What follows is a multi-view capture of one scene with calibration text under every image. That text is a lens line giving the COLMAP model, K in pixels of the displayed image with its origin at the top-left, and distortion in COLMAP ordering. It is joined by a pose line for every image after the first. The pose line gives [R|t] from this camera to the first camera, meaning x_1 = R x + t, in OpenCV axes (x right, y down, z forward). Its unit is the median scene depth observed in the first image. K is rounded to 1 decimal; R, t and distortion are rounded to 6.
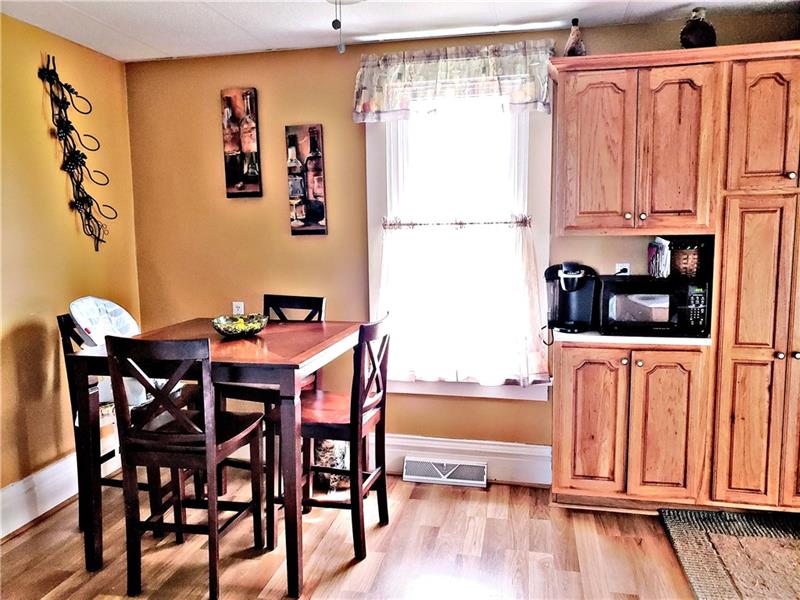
lens RADIAL K [[620.3, 0, 400.0], [0, 620.3, 300.0], [0, 0, 1]] dist [-0.002350, -0.007345]
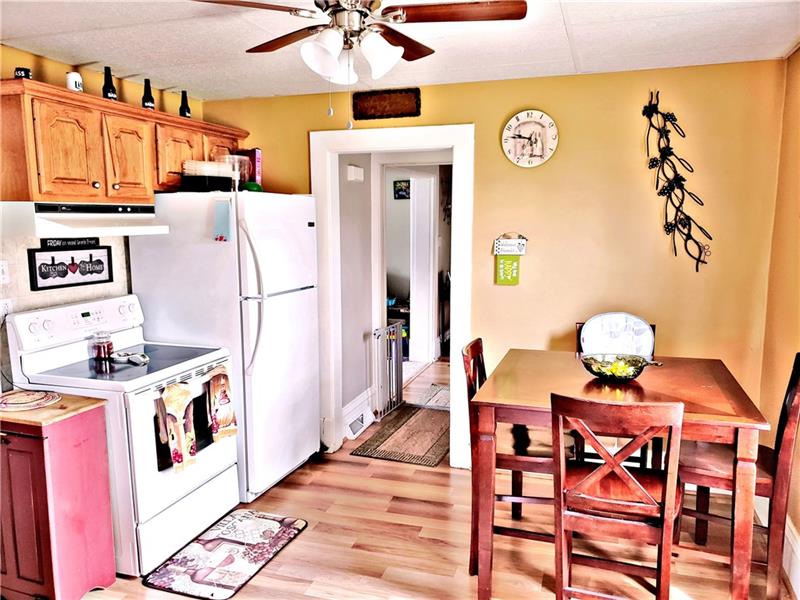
lens RADIAL K [[613.6, 0, 398.3], [0, 613.6, 309.4], [0, 0, 1]] dist [0.010806, -0.010018]
pose [[-0.095747, 0.152992, -0.983578, 0.569793], [-0.116813, 0.979563, 0.163739, -0.131654], [0.988528, 0.130573, -0.075919, 0.635925]]
